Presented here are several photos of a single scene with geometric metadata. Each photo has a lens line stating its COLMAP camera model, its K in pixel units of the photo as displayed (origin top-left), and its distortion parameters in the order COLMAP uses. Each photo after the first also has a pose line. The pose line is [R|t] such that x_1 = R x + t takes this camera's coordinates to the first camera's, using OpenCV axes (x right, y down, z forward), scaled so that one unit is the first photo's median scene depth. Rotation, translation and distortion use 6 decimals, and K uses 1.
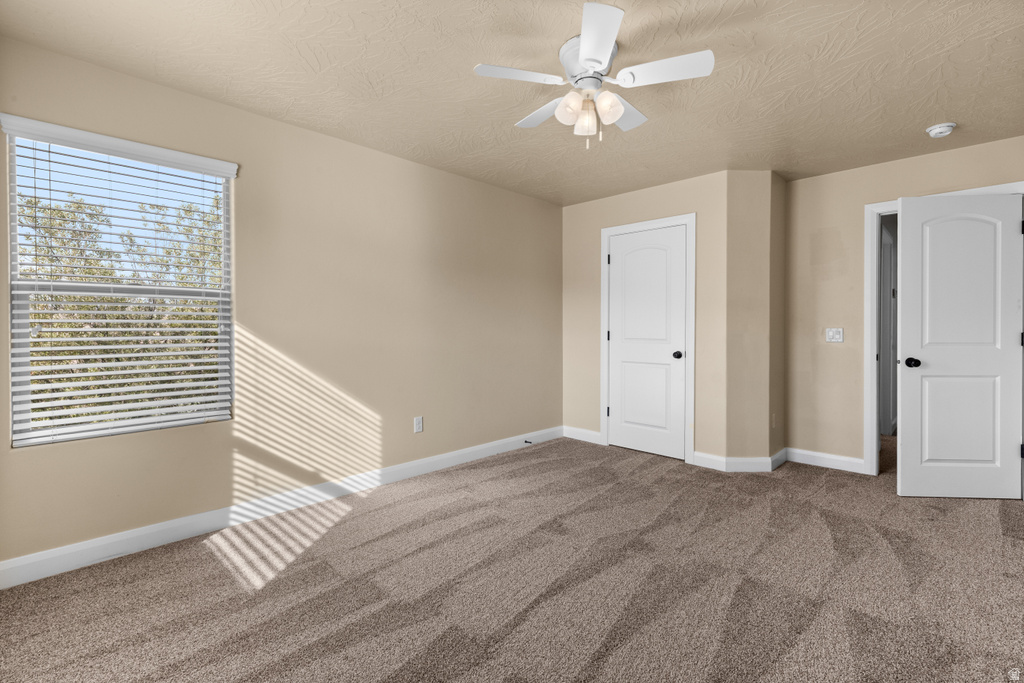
lens RADIAL K [[460.3, 0, 512.5], [0, 460.3, 342.3], [0, 0, 1]] dist [0.009371, -0.001048]
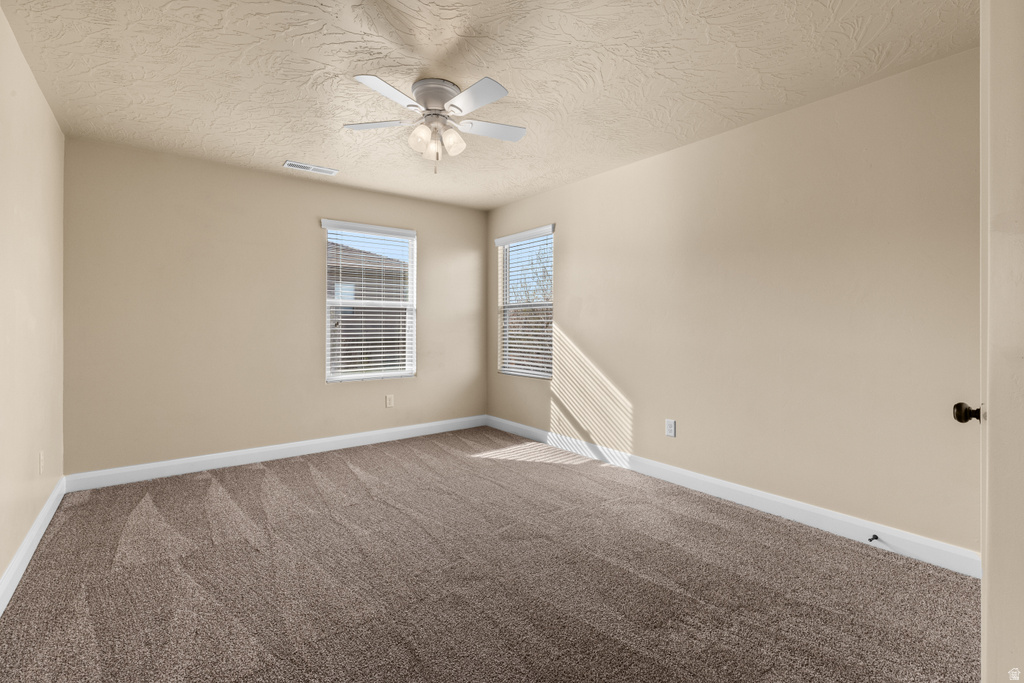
lens RADIAL K [[460.3, 0, 511.8], [0, 460.3, 339.6], [0, 0, 1]] dist [0.009371, -0.001048]
pose [[-0.150694, 0.035248, -0.987952, 0.771044], [-0.024002, 0.998939, 0.039301, -0.027067], [0.988289, 0.029635, -0.149688, 0.830545]]
